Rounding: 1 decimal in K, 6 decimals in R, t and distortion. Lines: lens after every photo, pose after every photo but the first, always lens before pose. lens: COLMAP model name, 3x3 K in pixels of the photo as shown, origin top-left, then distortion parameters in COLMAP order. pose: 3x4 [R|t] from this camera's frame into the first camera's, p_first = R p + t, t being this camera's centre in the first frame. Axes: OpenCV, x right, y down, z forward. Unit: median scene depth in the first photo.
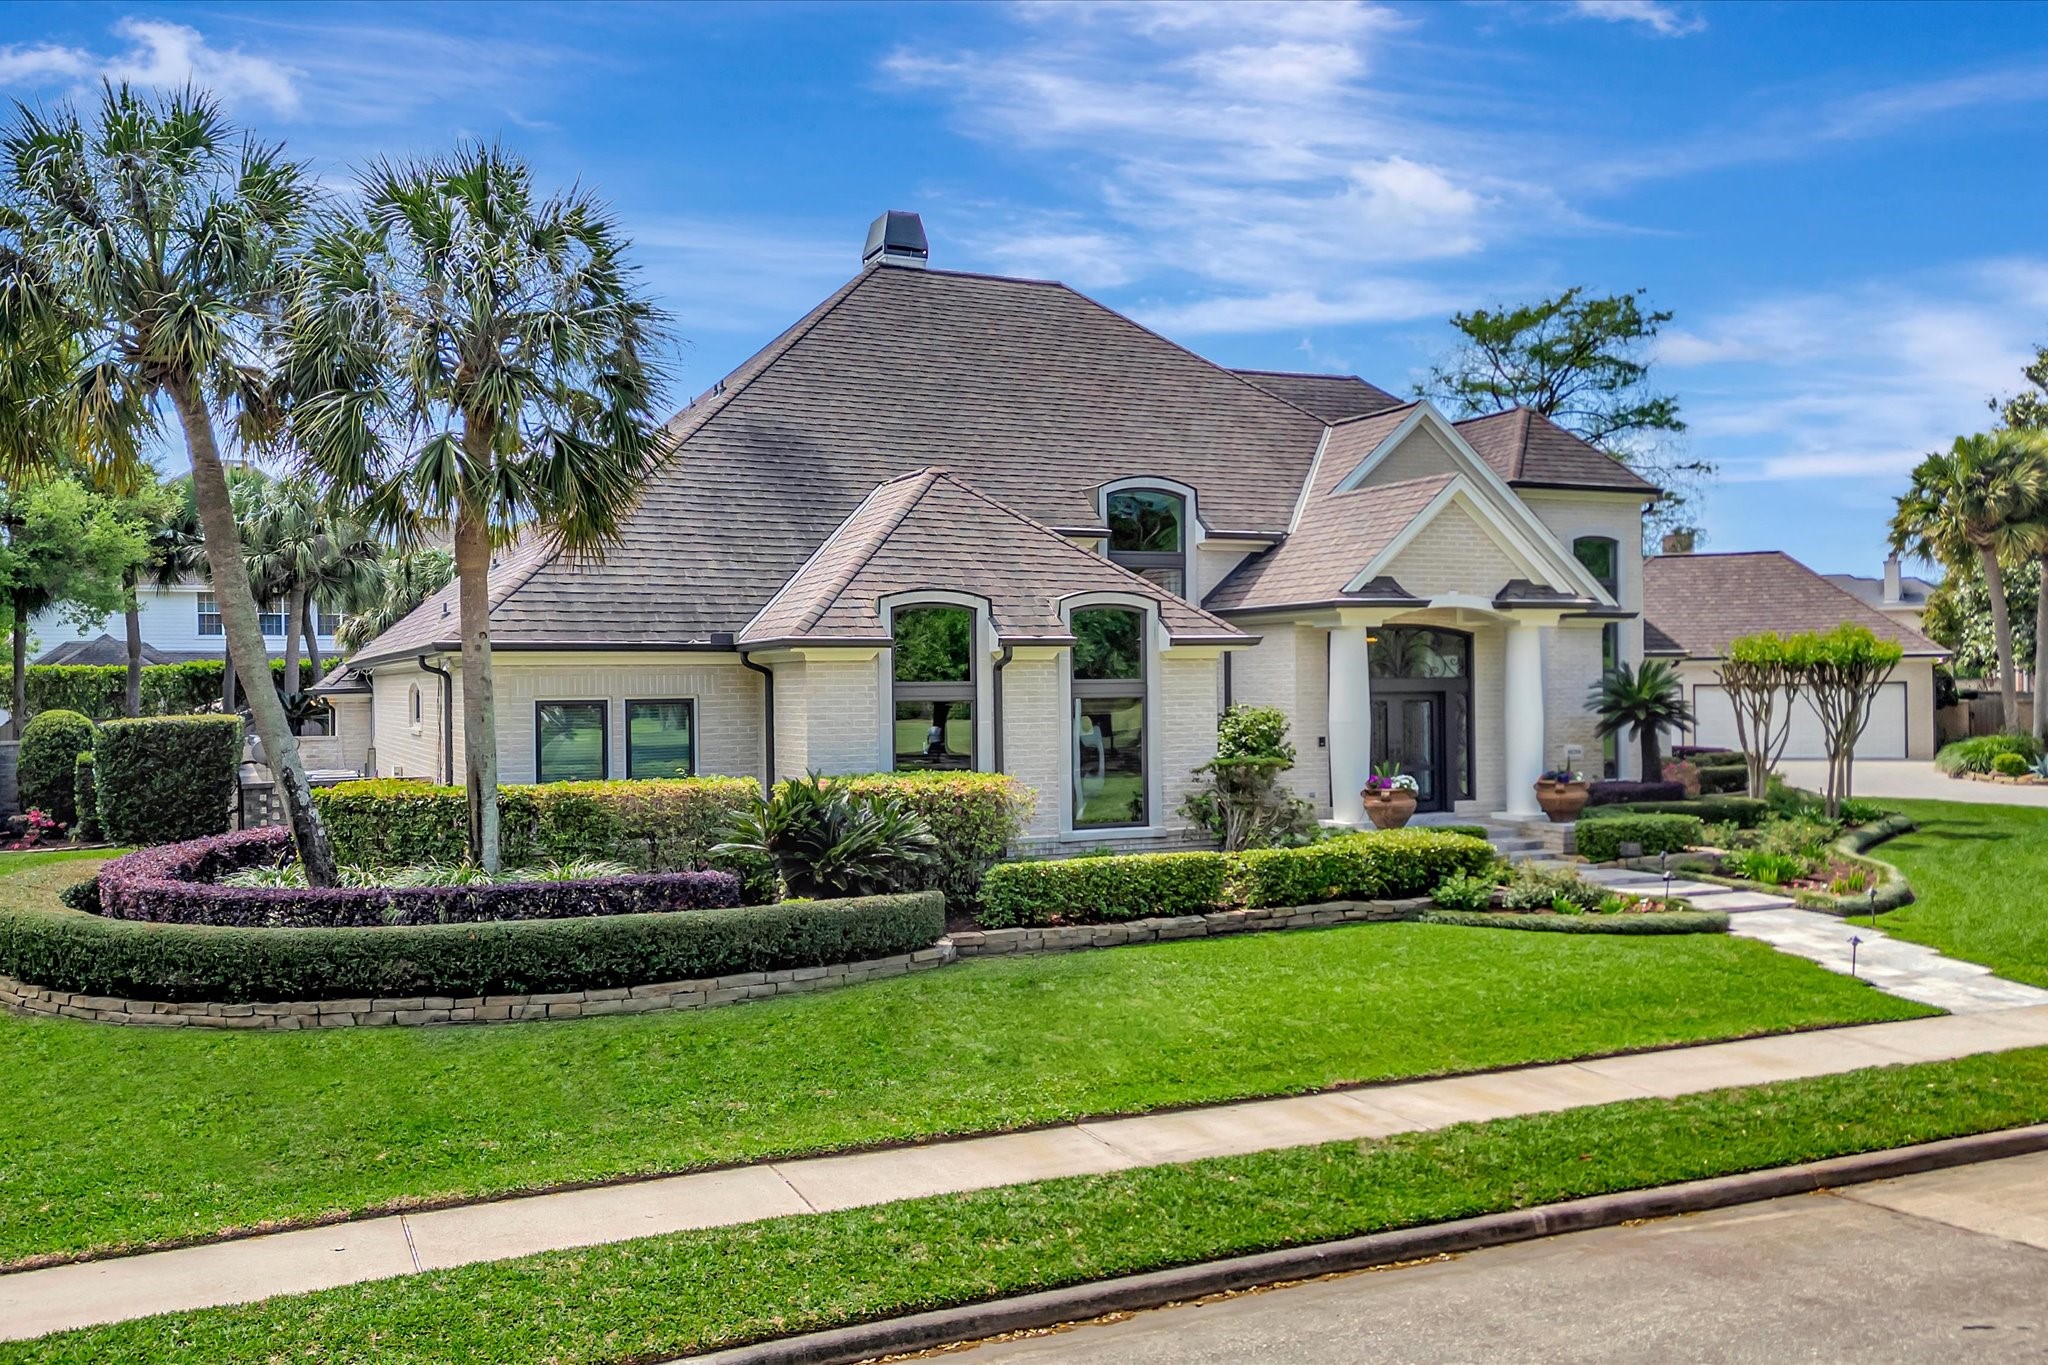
lens RADIAL K [[1674.3, 0, 1019.8], [0, 1674.3, 687.9], [0, 0, 1]] dist [0.038112, 0.006629]
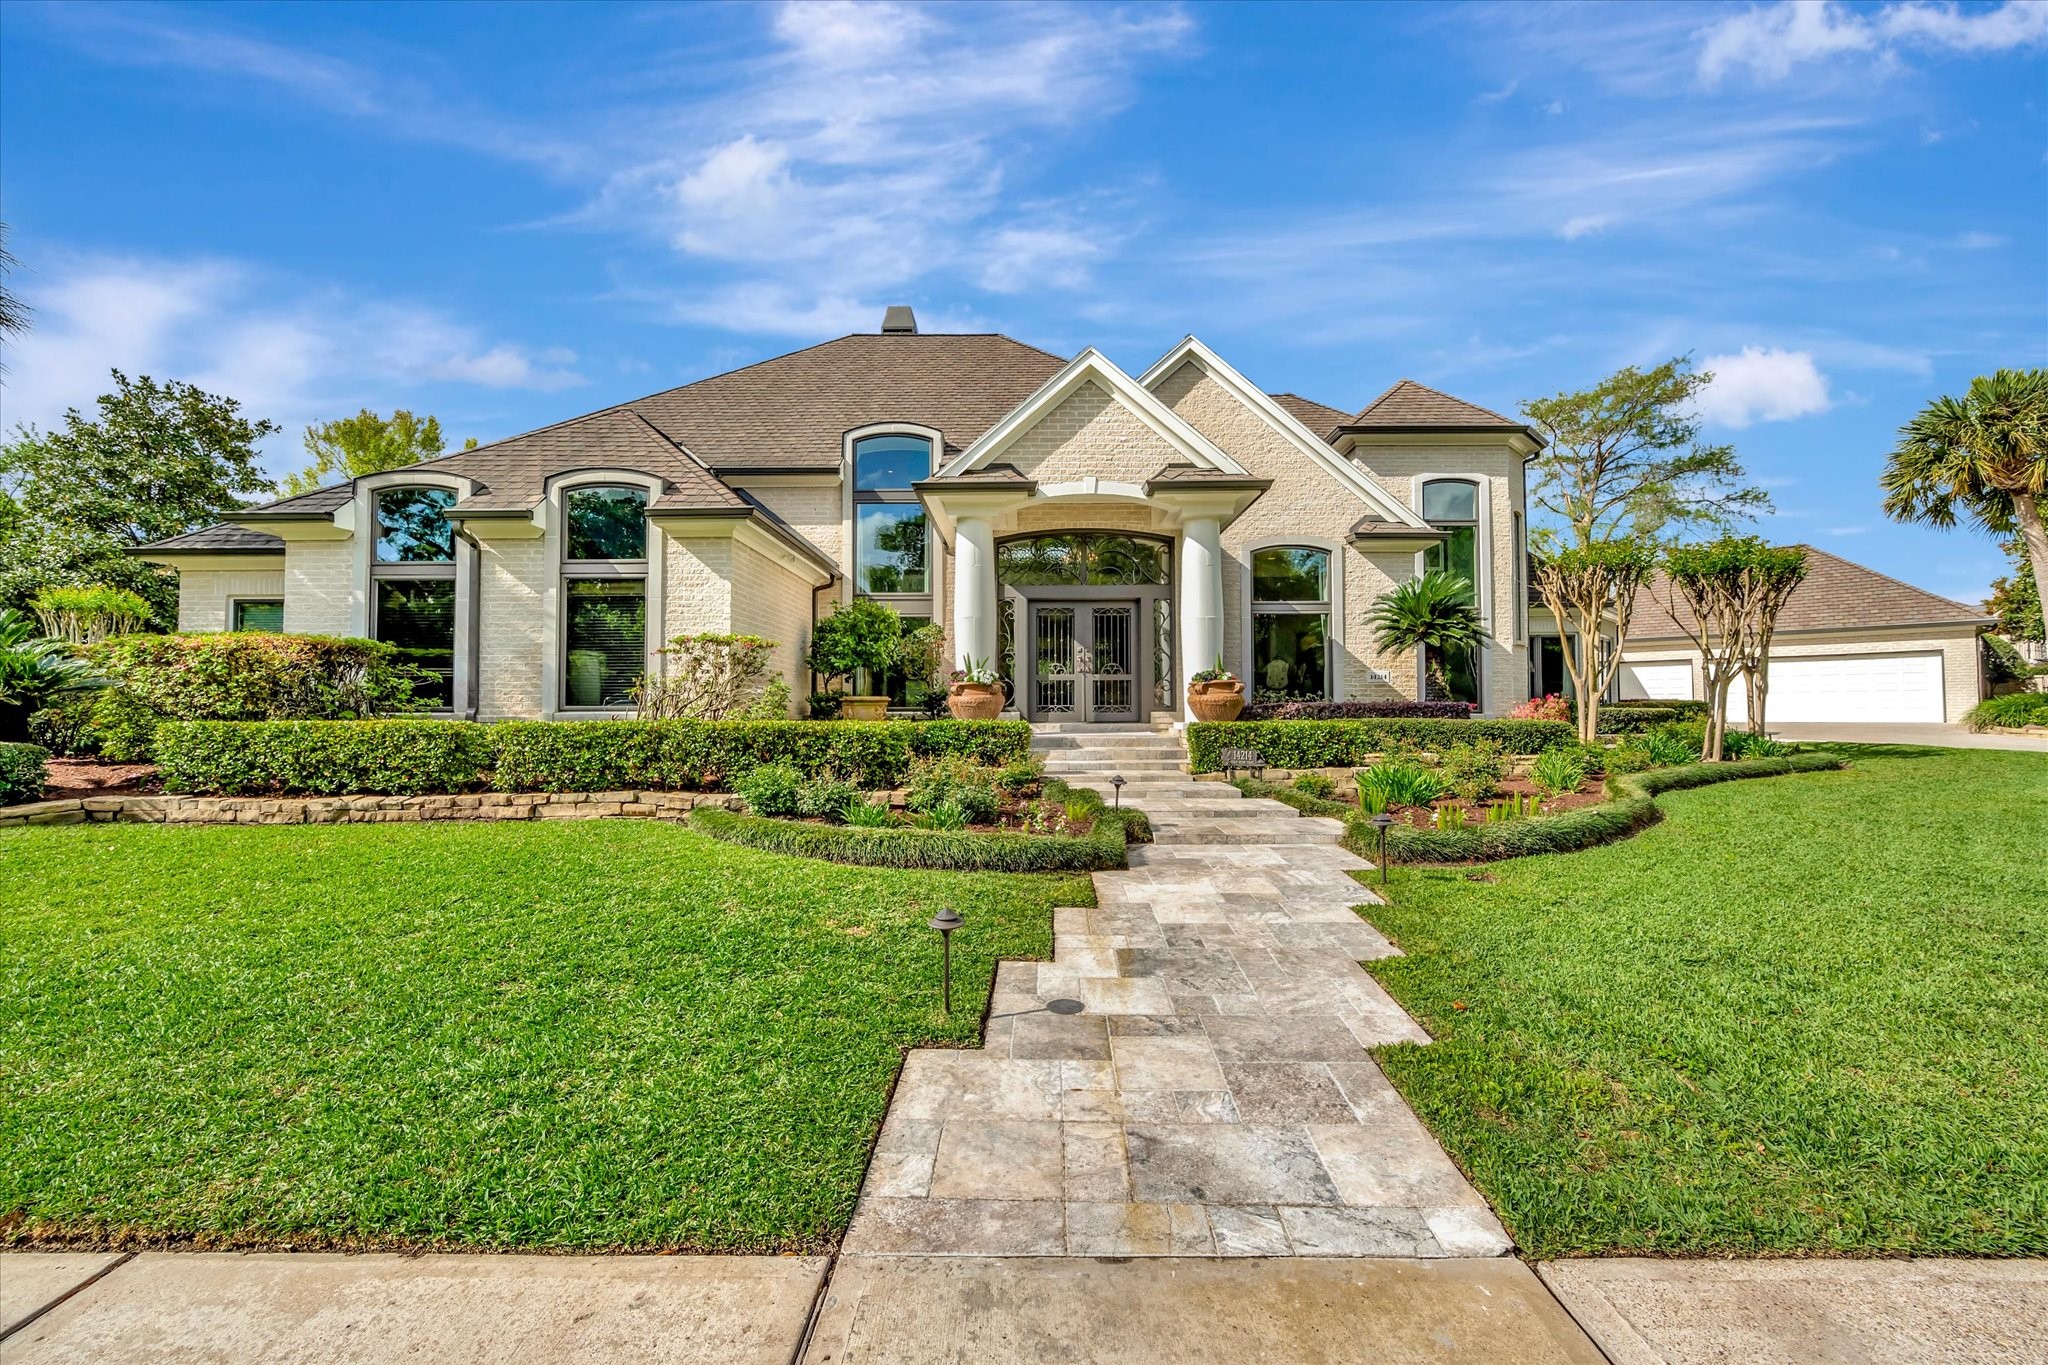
lens RADIAL K [[817.2, 0, 1020.7], [0, 817.2, 688.8], [0, 0, 1]] dist [-0.002498, 0.001199]
pose [[0.909147, -0.002233, -0.416469, 0.403974], [-0.007758, 0.999721, -0.022296, 0.067568], [0.416403, 0.023502, 0.908876, 0.573245]]
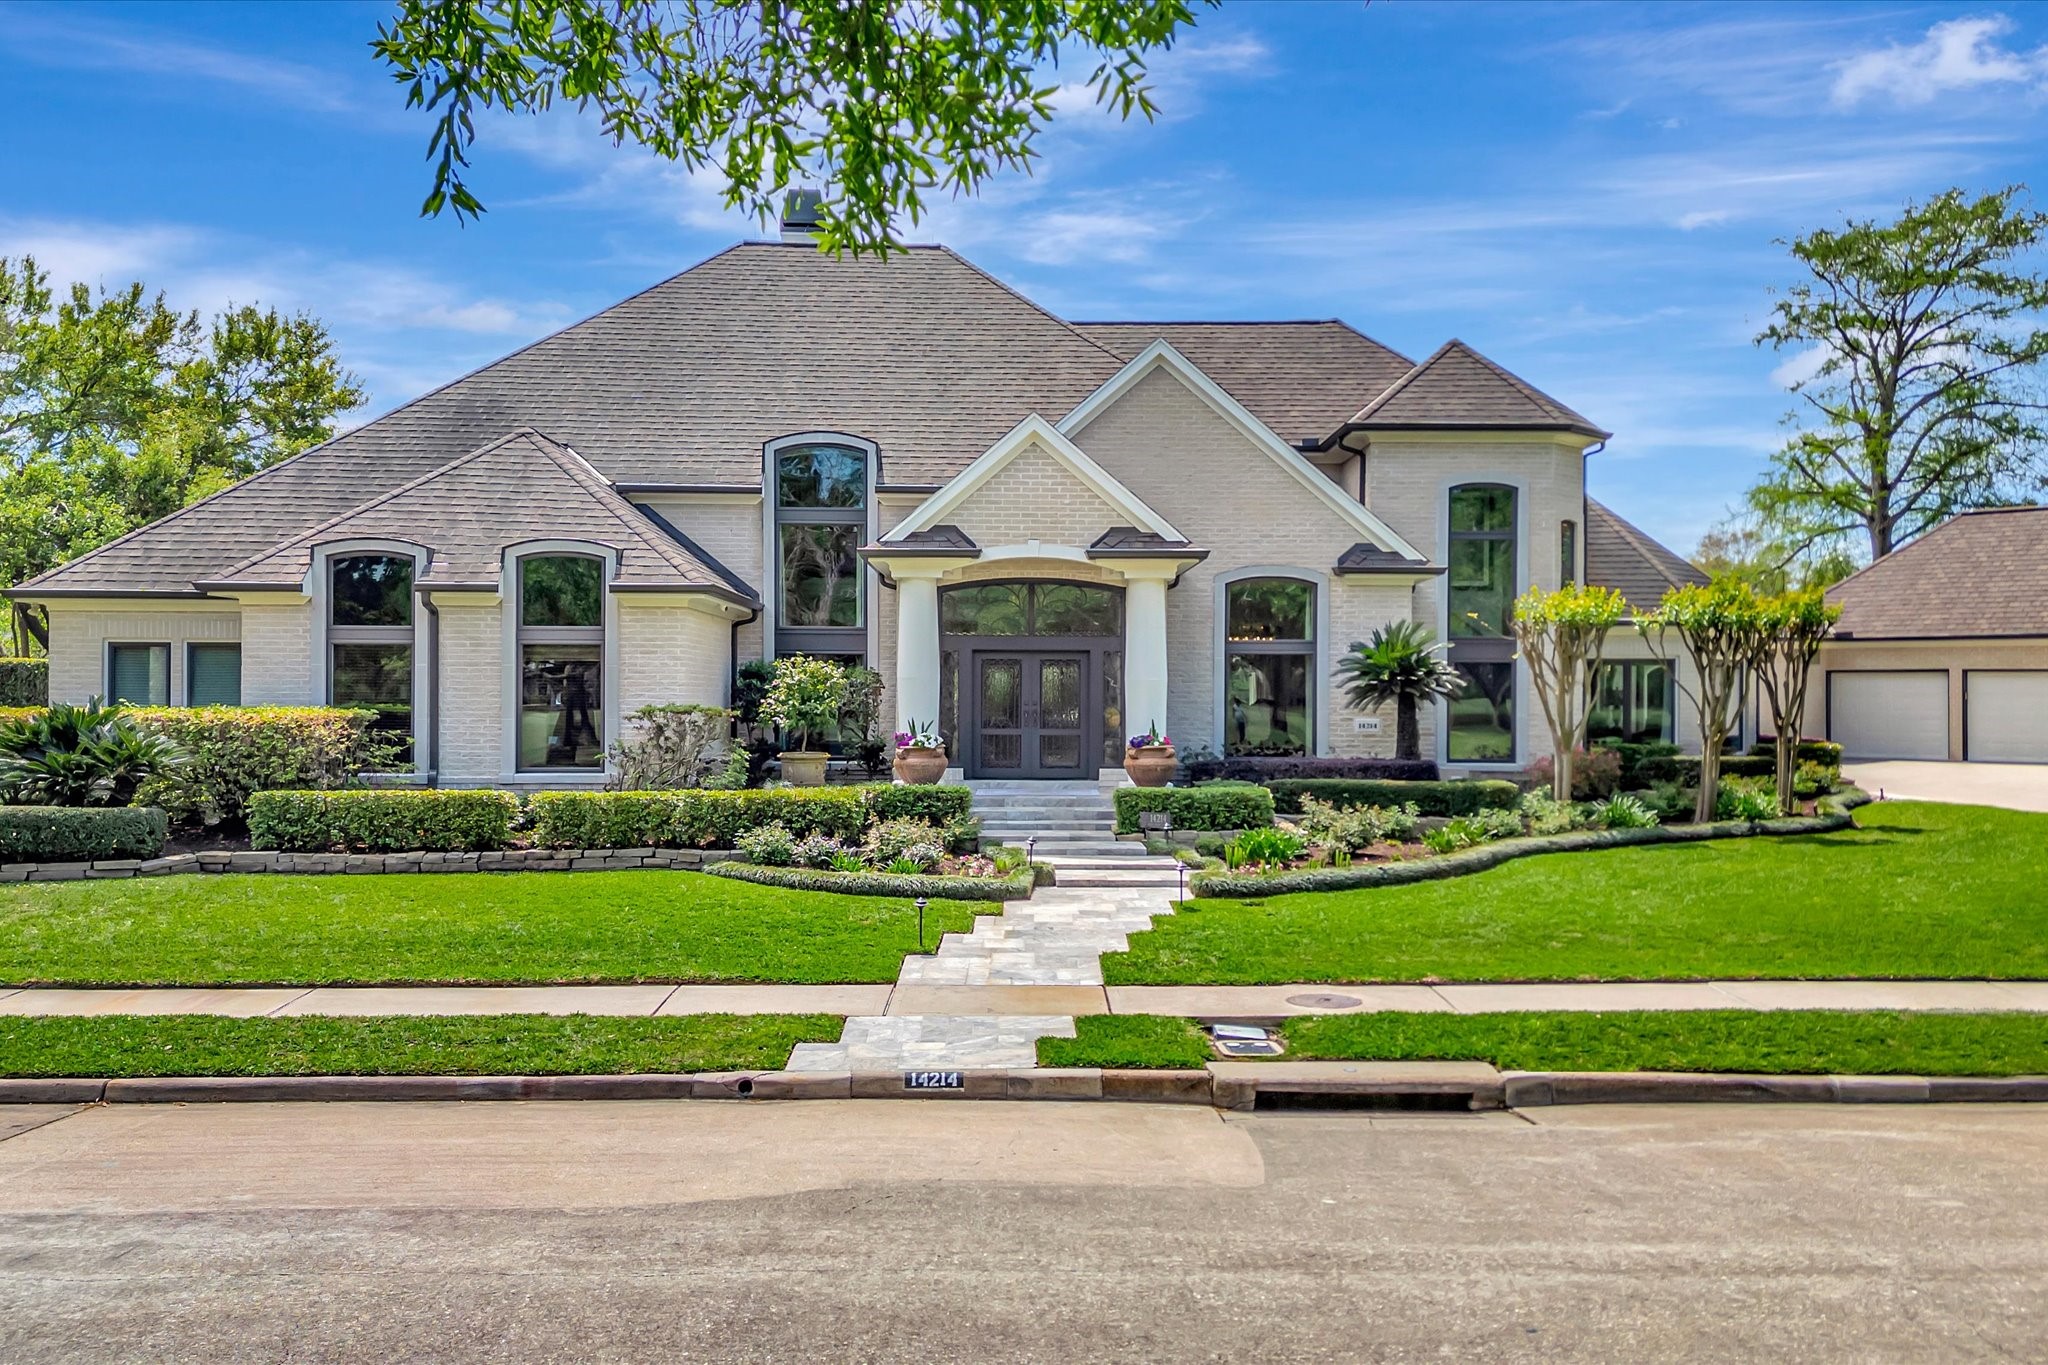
lens RADIAL K [[1739.0, 0, 1040.5], [0, 1739.0, 673.9], [0, 0, 1]] dist [0.043122, -0.016980]
pose [[0.922641, 0.010756, -0.385511, 0.624463], [-0.014637, 0.999867, -0.007134, 0.022416], [0.385383, 0.012225, 0.922676, 0.114483]]
